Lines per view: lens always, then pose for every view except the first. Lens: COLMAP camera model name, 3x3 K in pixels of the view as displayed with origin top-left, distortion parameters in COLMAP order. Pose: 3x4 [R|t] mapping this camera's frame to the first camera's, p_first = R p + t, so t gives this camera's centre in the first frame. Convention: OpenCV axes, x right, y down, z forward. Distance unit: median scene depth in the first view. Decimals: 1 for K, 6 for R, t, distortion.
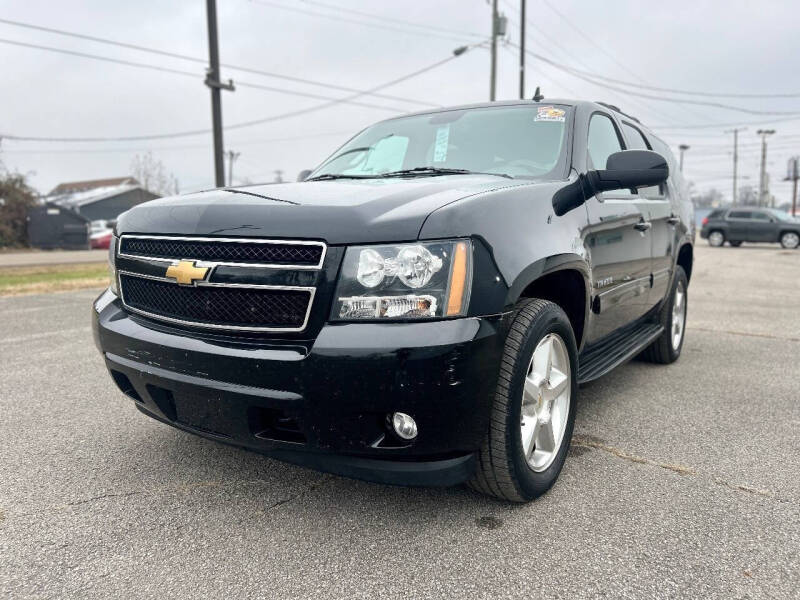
lens RADIAL K [[609.7, 0, 400.0], [0, 609.7, 300.0], [0, 0, 1]] dist [0.040694, -0.003449]
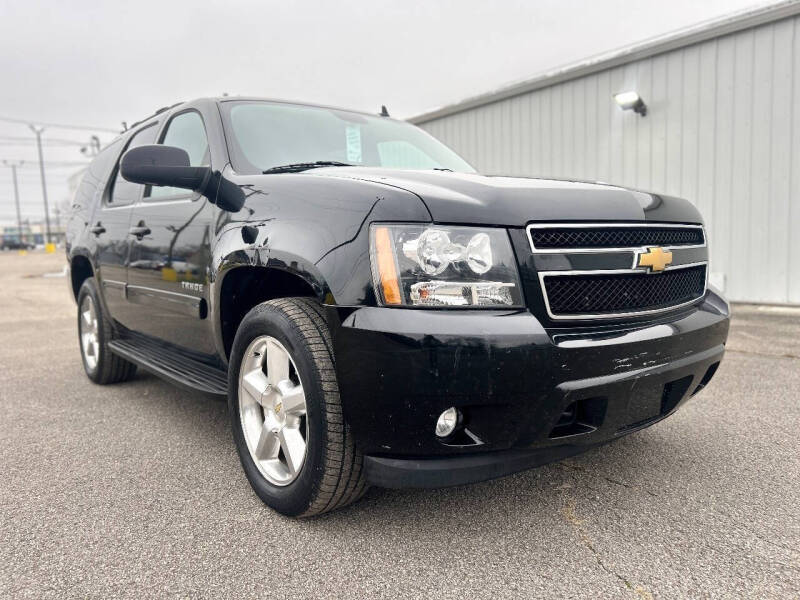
lens RADIAL K [[609.7, 0, 400.0], [0, 609.7, 300.0], [0, 0, 1]] dist [0.040694, -0.003449]
pose [[0.313899, -0.101856, 0.943977, -0.985008], [0.142833, 0.987980, 0.059108, -0.067783], [-0.938651, 0.116277, 0.324674, 0.754181]]
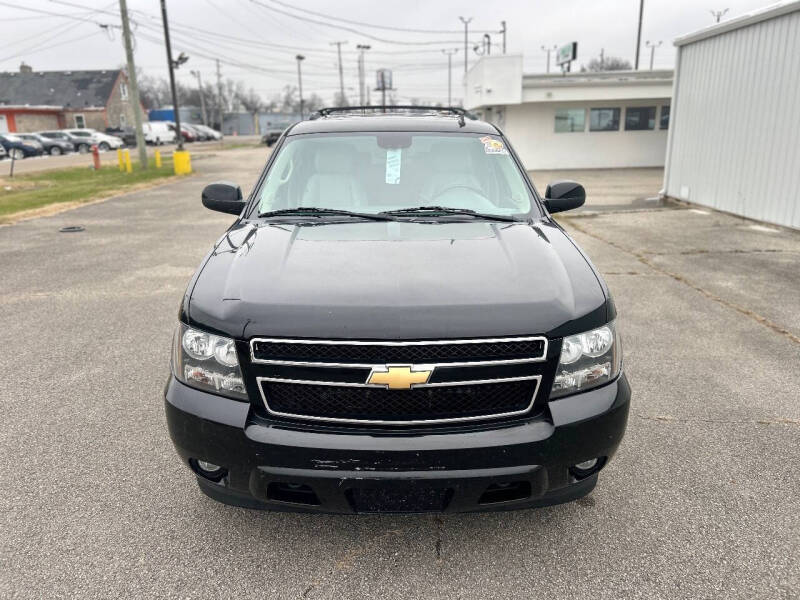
lens RADIAL K [[614.5, 0, 397.7], [0, 614.5, 303.4], [0, 0, 1]] dist [0.022832, -0.003765]
pose [[0.827584, -0.165953, 0.536250, -0.621837], [0.081557, 0.980711, 0.177634, -0.247233], [-0.555385, -0.103273, 0.825156, 0.112046]]
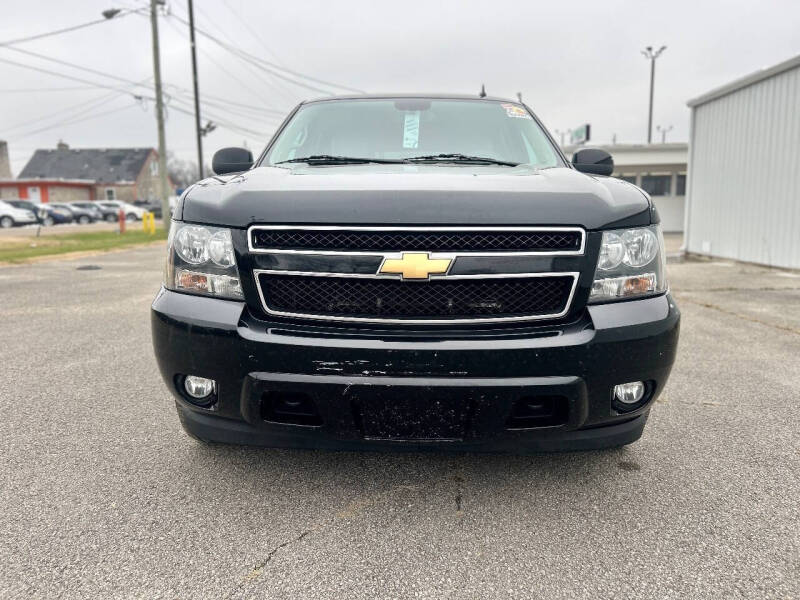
lens RADIAL K [[615.2, 0, 400.0], [0, 615.2, 300.0], [0, 0, 1]] dist [0.023078, -0.005026]
pose [[0.841761, -0.083112, 0.533414, -0.600217], [0.070595, 0.996540, 0.043869, -0.025398], [-0.535214, 0.000729, 0.844716, 0.173771]]
